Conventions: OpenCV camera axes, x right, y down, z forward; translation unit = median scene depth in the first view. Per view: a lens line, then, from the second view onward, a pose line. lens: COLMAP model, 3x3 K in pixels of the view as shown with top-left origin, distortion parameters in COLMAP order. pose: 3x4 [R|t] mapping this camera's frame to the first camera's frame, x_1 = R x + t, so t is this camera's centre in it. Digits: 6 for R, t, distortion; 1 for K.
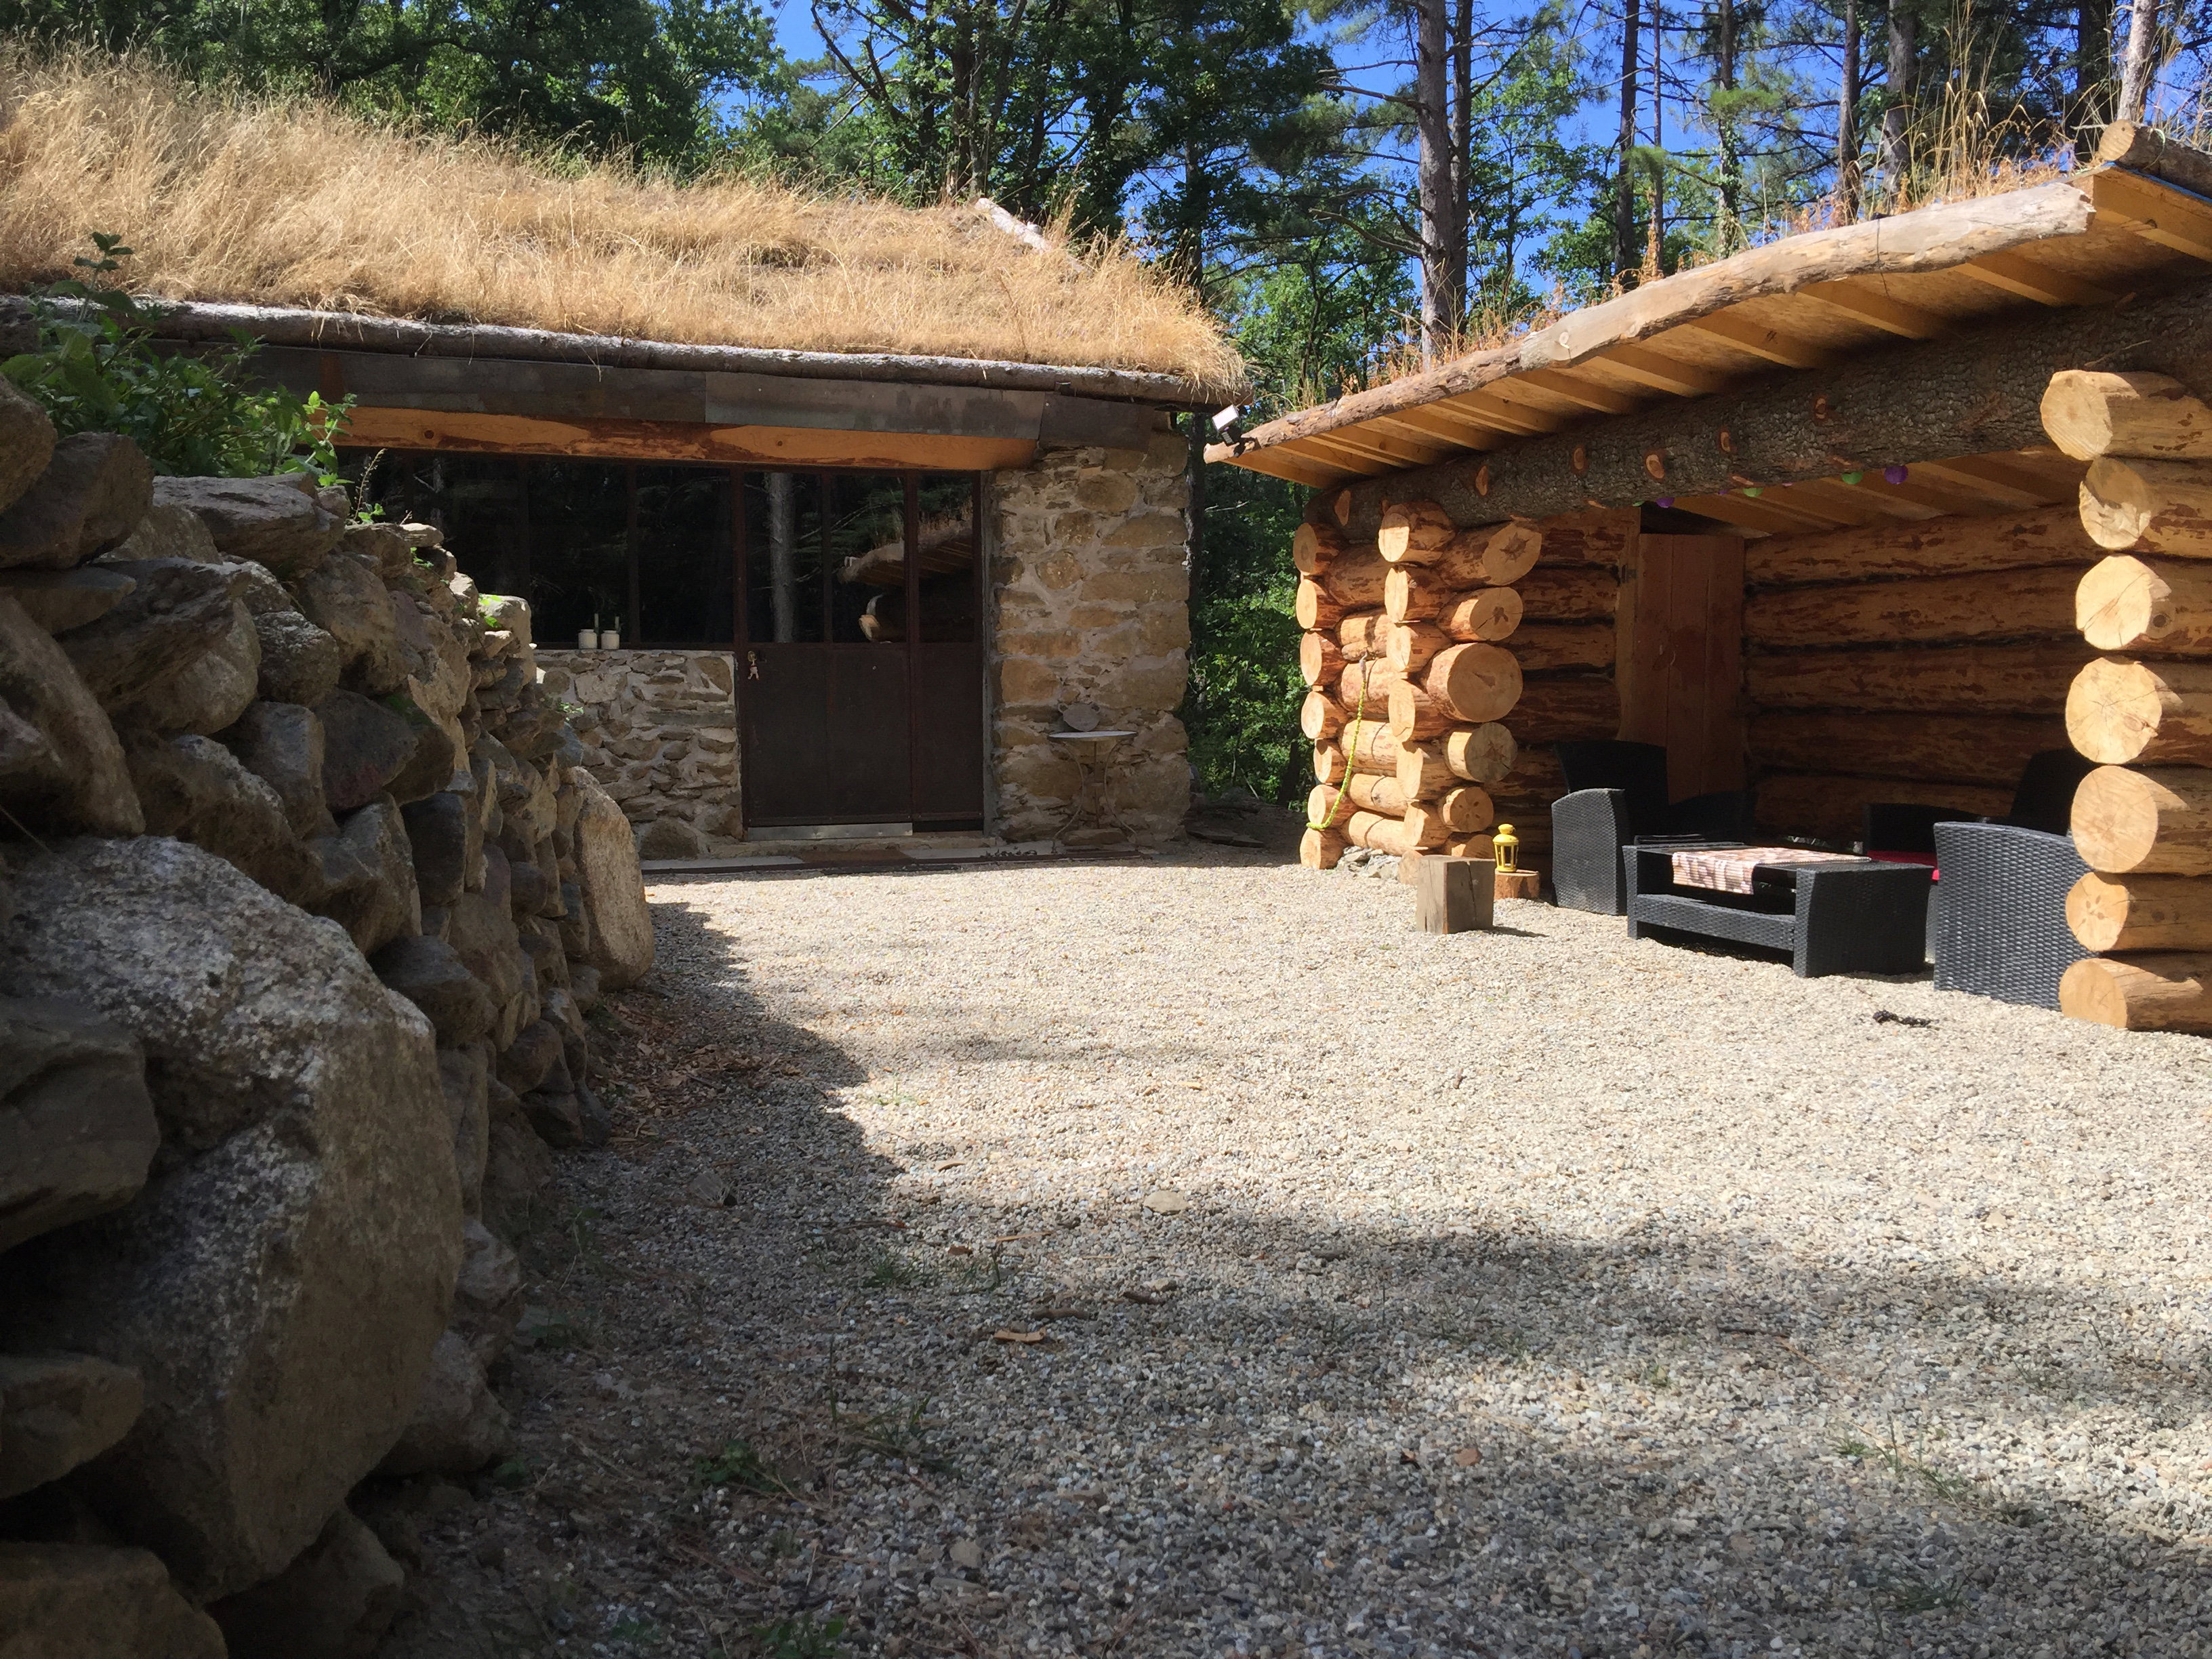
lens RADIAL K [[1838.5, 0, 1096.6], [0, 1838.5, 799.6], [0, 0, 1]] dist [0.079523, -0.124811]
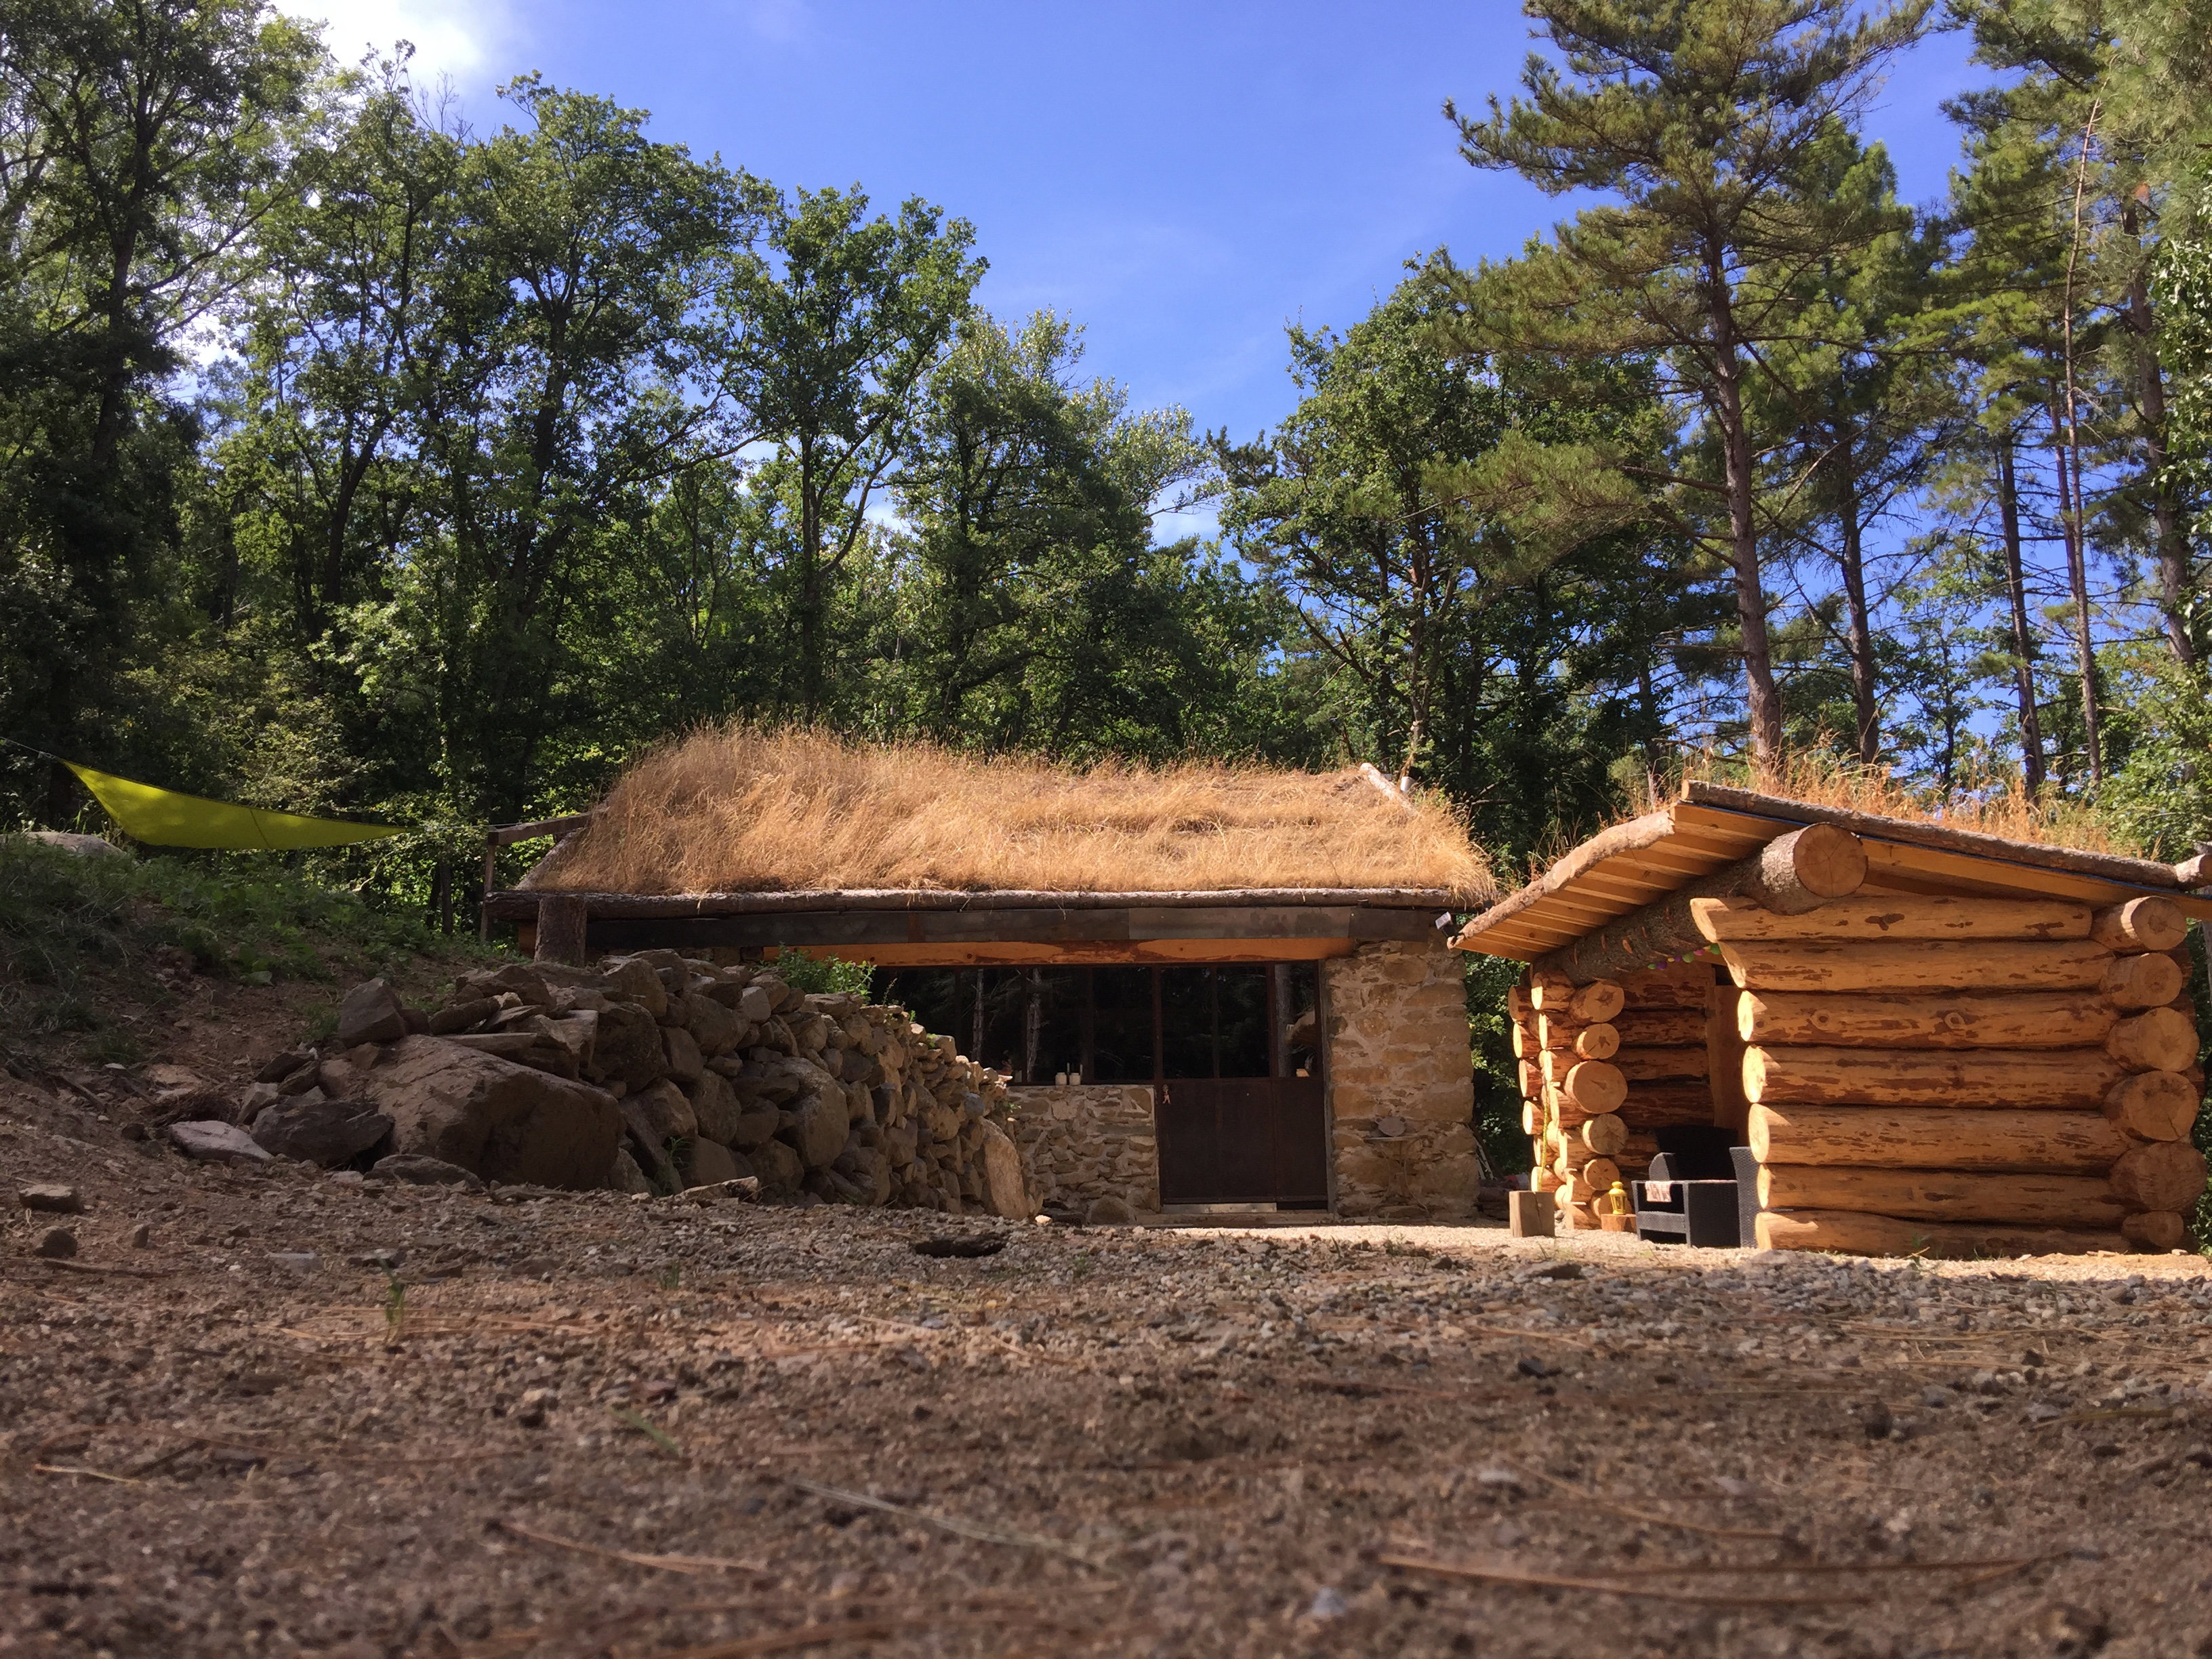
lens RADIAL K [[1831.2, 0, 1106.0], [0, 1831.2, 829.5], [0, 0, 1]] dist [0.045559, 0.000879]
pose [[0.950103, -0.067903, -0.304456, 0.292611], [-0.006896, 0.971209, -0.238131, 0.091406], [0.311860, 0.228349, 0.922280, -0.552310]]
